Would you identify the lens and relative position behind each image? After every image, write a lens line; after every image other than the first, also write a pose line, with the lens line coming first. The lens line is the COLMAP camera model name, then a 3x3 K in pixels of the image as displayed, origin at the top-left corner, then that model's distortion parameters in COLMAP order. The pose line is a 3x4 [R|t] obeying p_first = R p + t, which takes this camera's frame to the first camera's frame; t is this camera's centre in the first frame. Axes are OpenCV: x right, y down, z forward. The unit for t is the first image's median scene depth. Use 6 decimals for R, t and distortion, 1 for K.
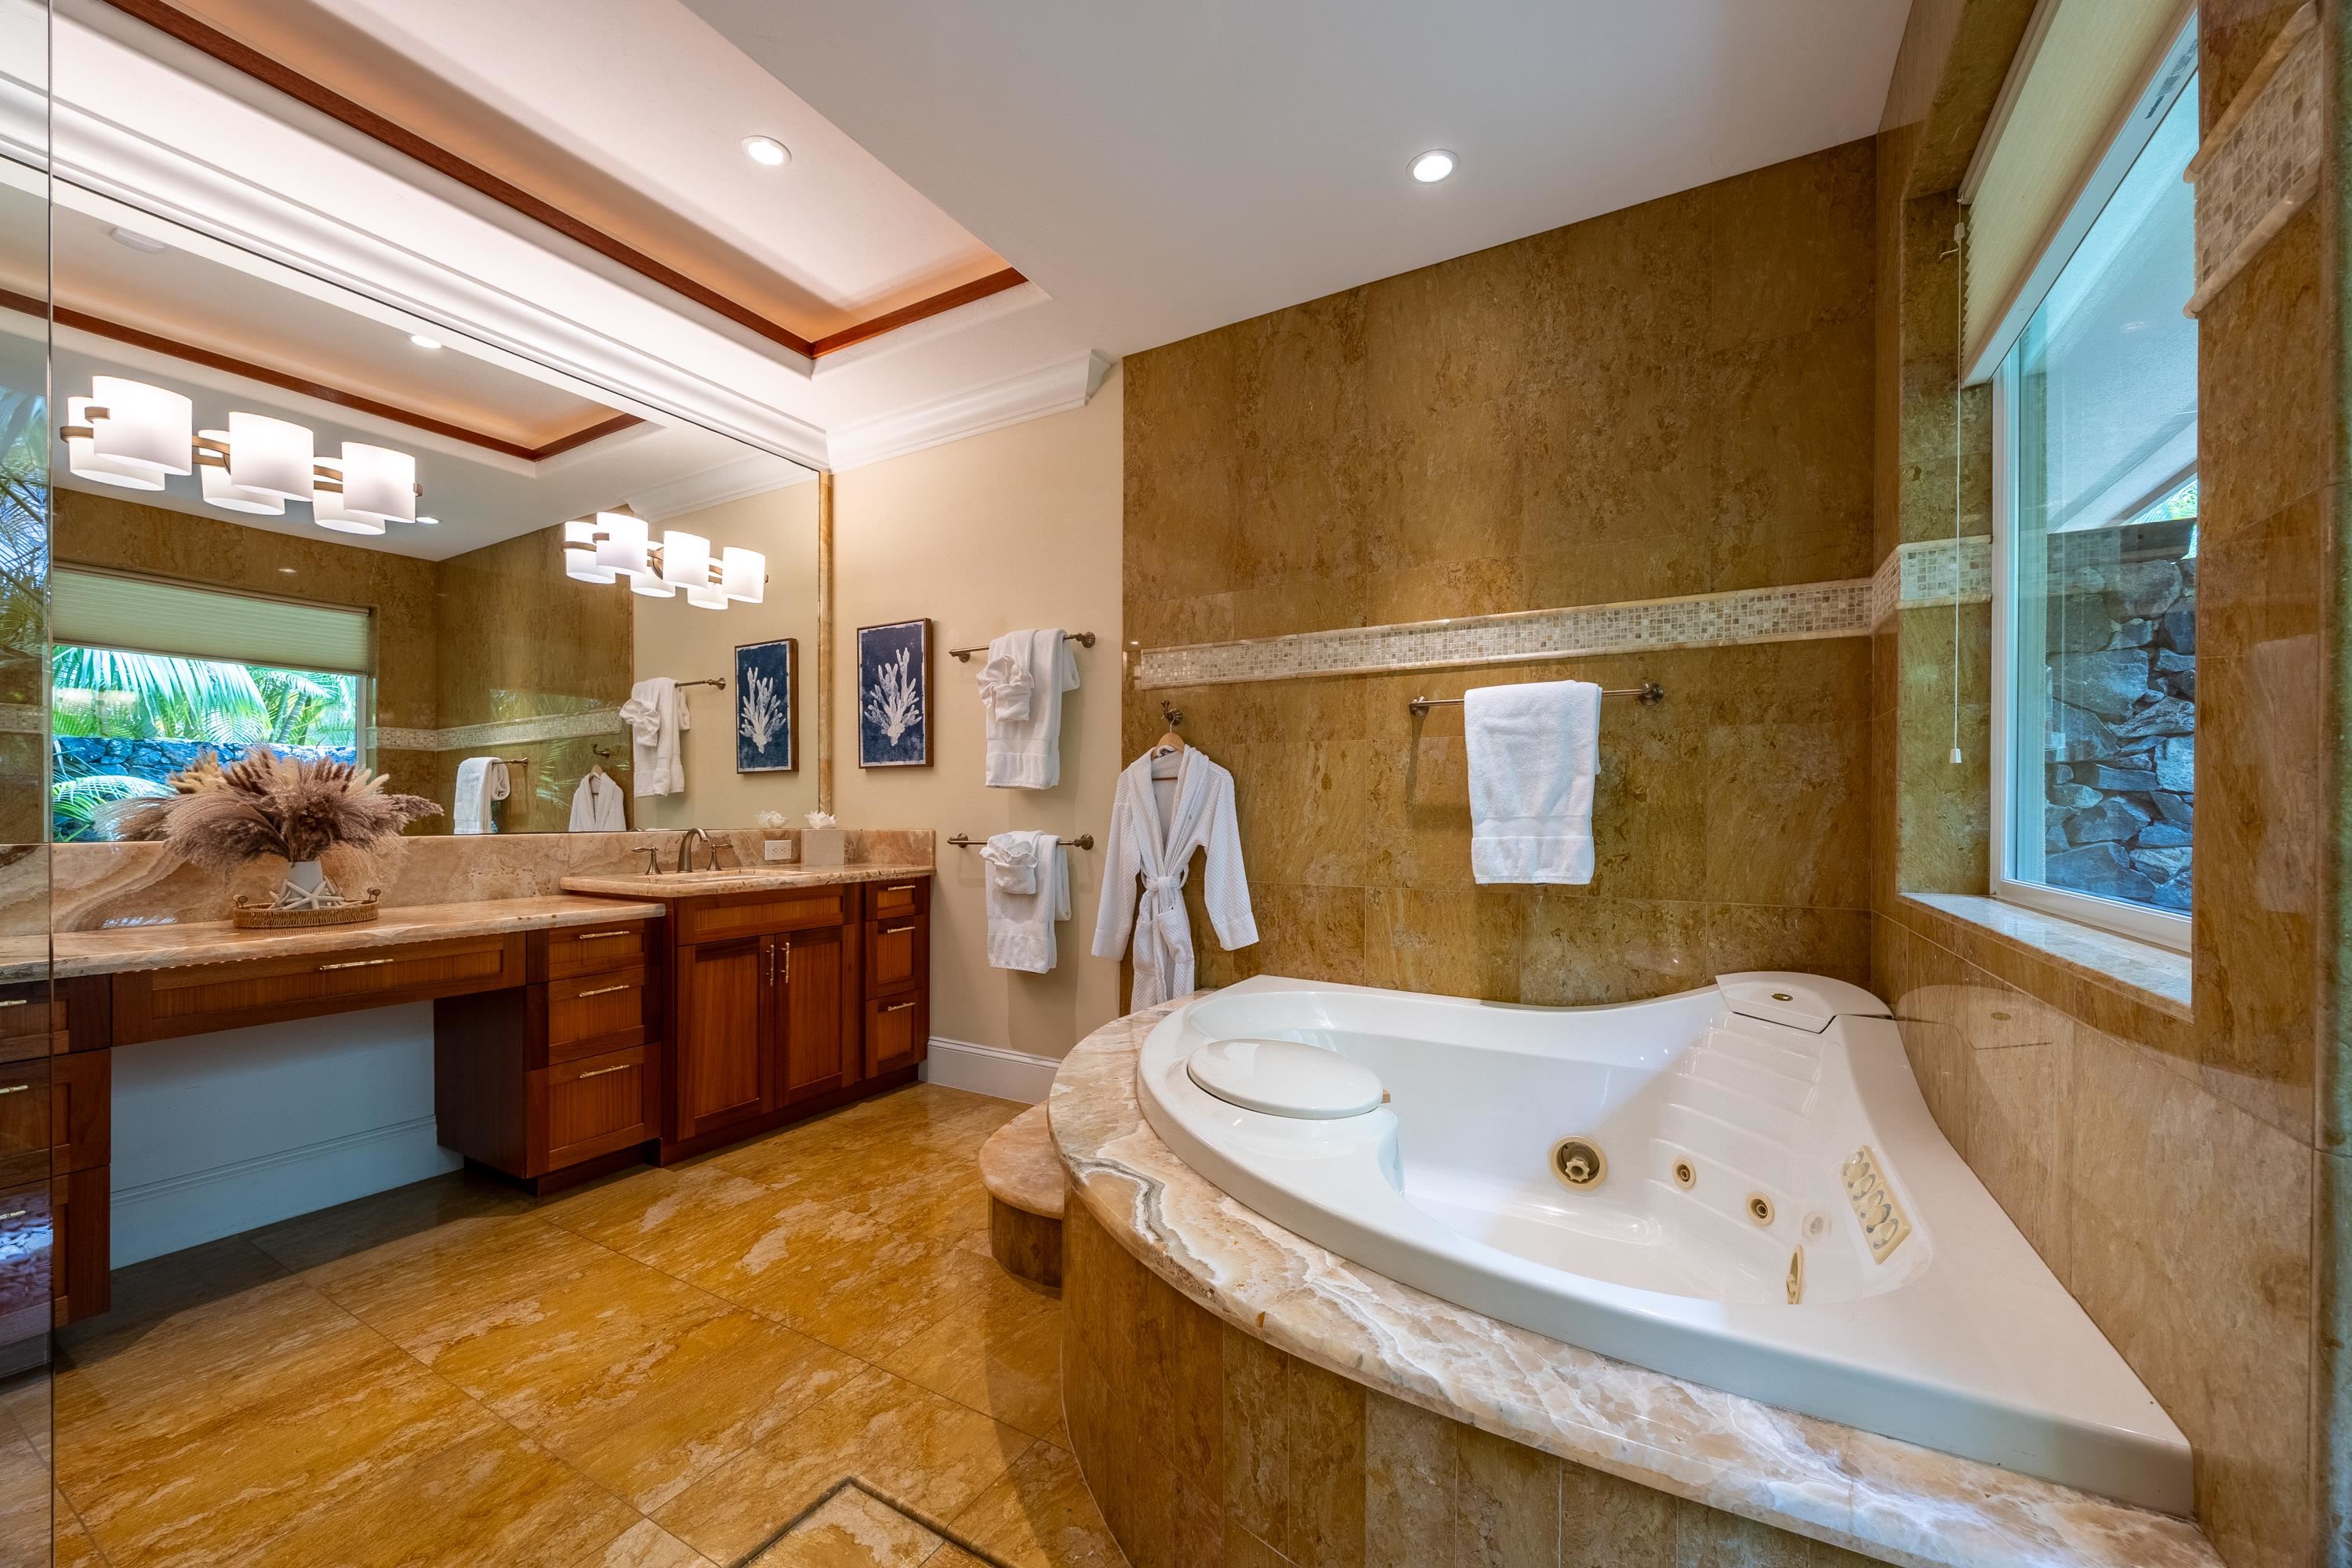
lens RADIAL K [[913.6, 0, 1170.4], [0, 913.6, 809.5], [0, 0, 1]] dist [-0.001530, -0.000246]
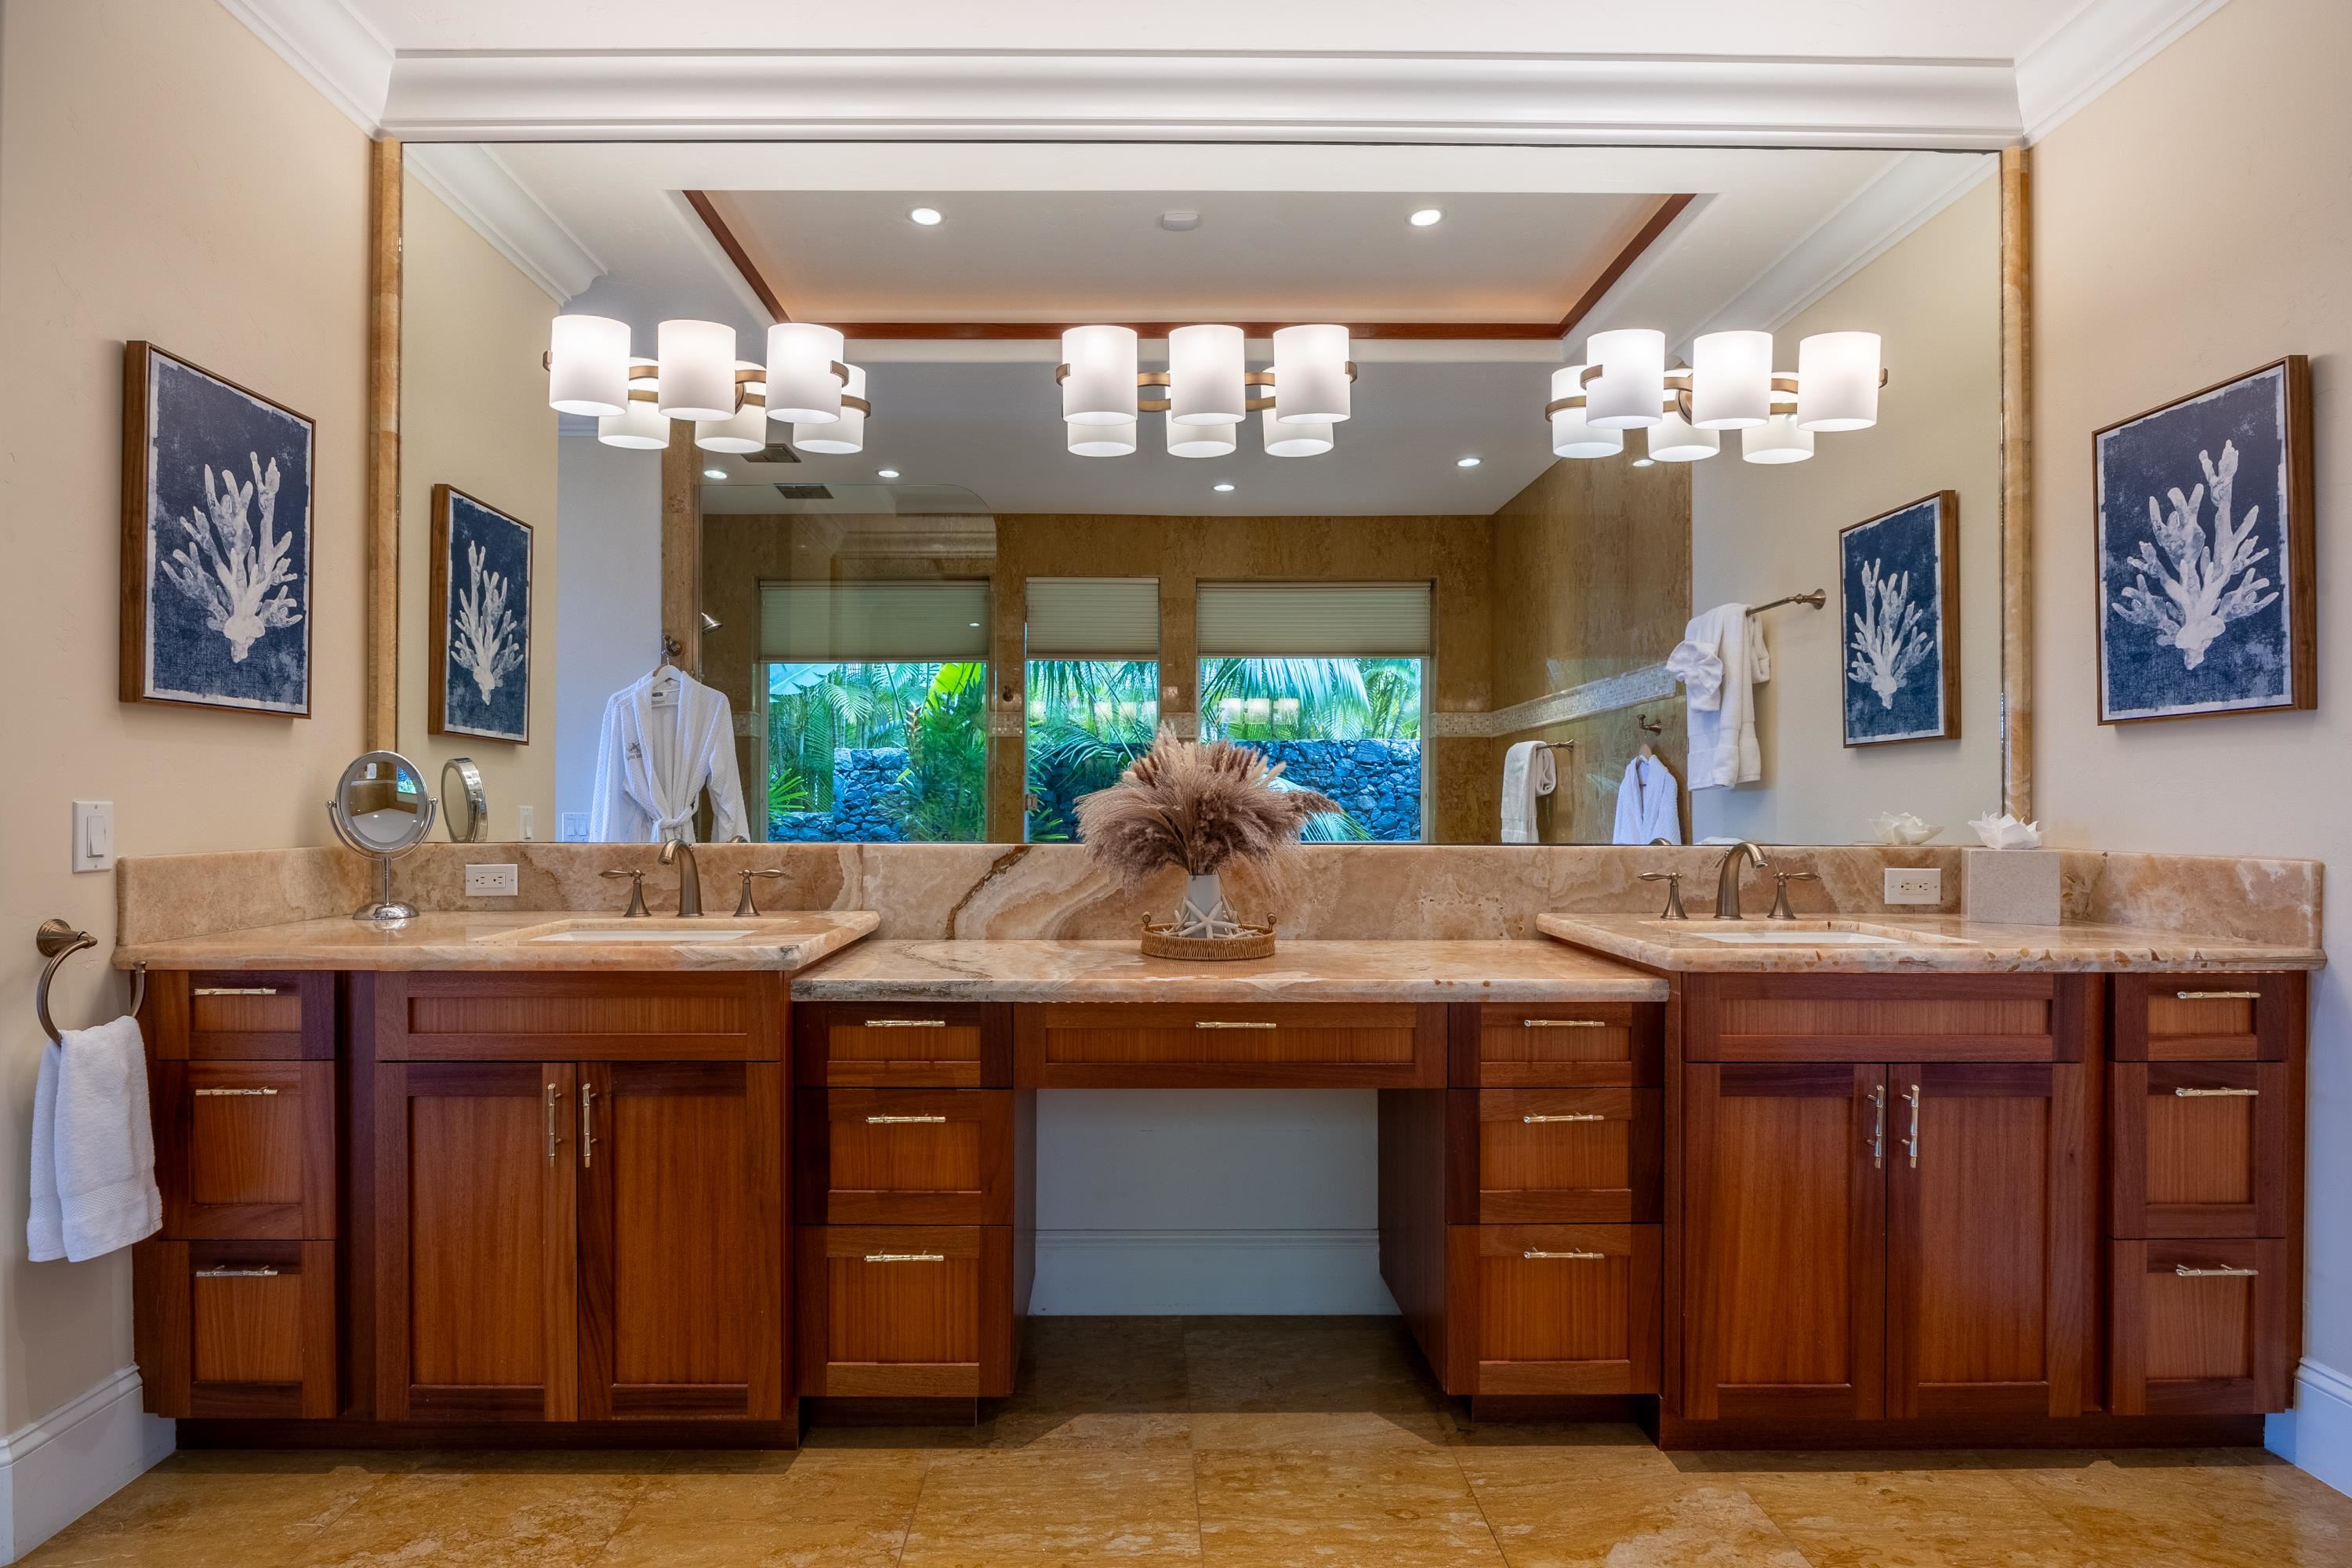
lens RADIAL K [[1118.5, 0, 1166.5], [0, 1118.5, 800.1], [0, 0, 1]] dist [-0.009365, 0.001099]
pose [[0.514536, -0.000911, -0.857469, -0.109107], [-0.002273, 0.999994, -0.002426, -0.003522], [0.857466, 0.003197, 0.514531, 0.331837]]
